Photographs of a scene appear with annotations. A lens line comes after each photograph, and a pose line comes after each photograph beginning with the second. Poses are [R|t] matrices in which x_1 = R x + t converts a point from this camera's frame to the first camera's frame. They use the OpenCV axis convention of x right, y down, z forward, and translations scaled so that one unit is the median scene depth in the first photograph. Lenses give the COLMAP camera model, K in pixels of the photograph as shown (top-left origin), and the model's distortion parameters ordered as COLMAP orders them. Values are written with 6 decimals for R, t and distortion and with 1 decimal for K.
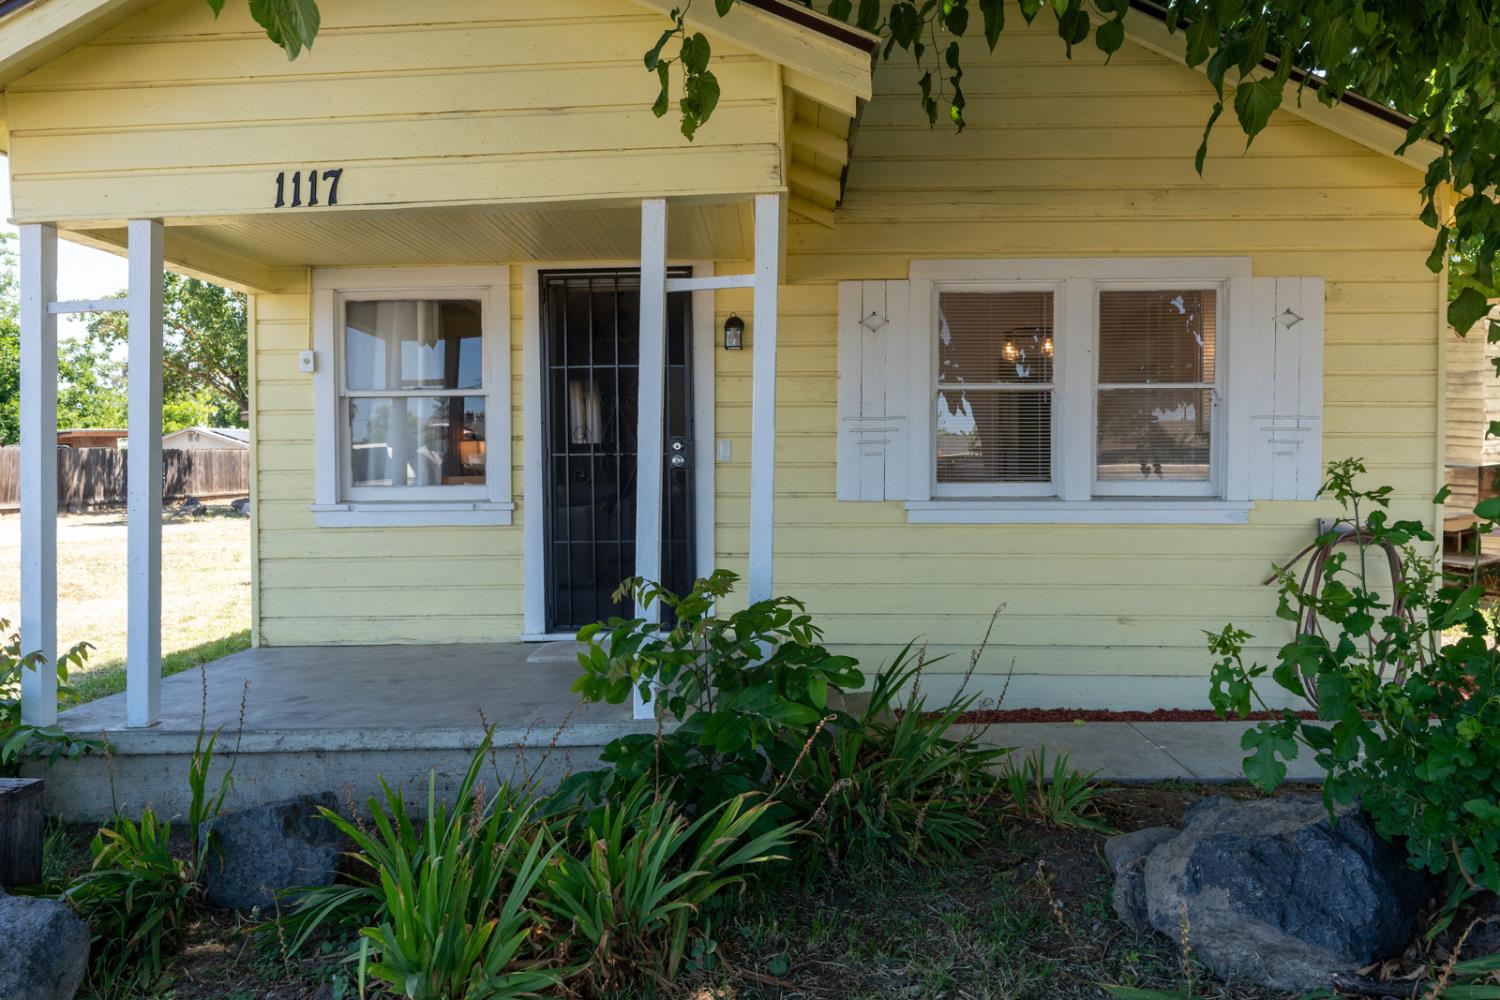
lens RADIAL K [[1005.5, 0, 750.5], [0, 1005.5, 493.2], [0, 0, 1]] dist [-0.001284, 0.000605]
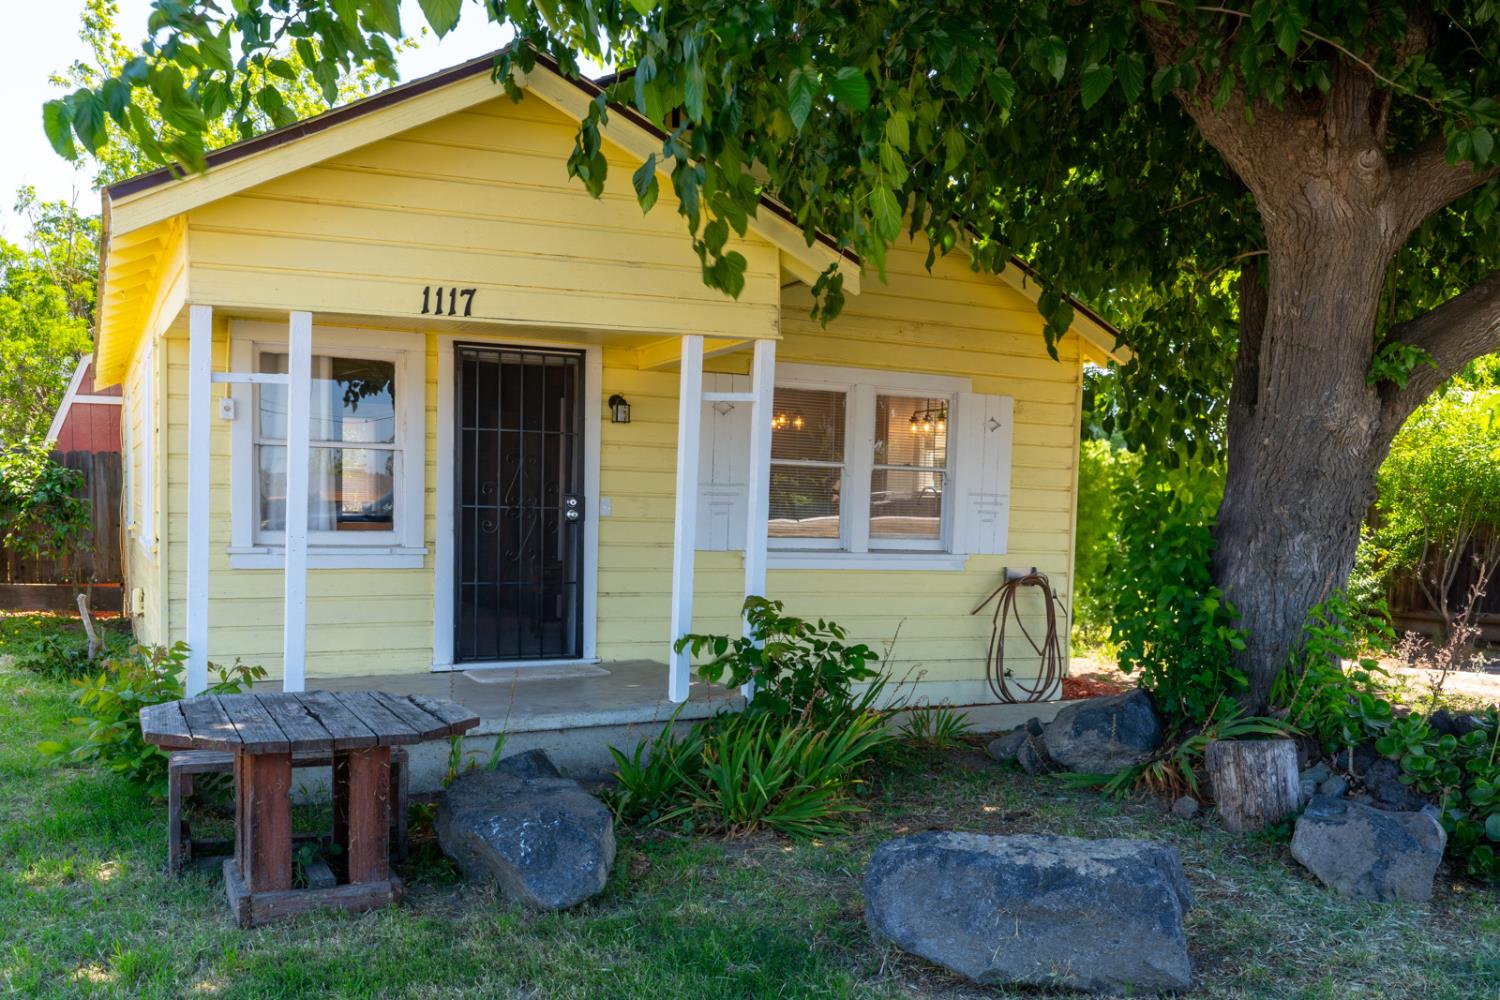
lens RADIAL K [[1309.4, 0, 748.5], [0, 1309.4, 603.6], [0, 0, 1]] dist [0.002806, 0.001108]
pose [[0.886718, -0.005472, 0.462279, -0.599534], [-0.016175, 0.998951, 0.042851, 0.002936], [-0.462028, -0.045474, 0.885699, -0.462692]]
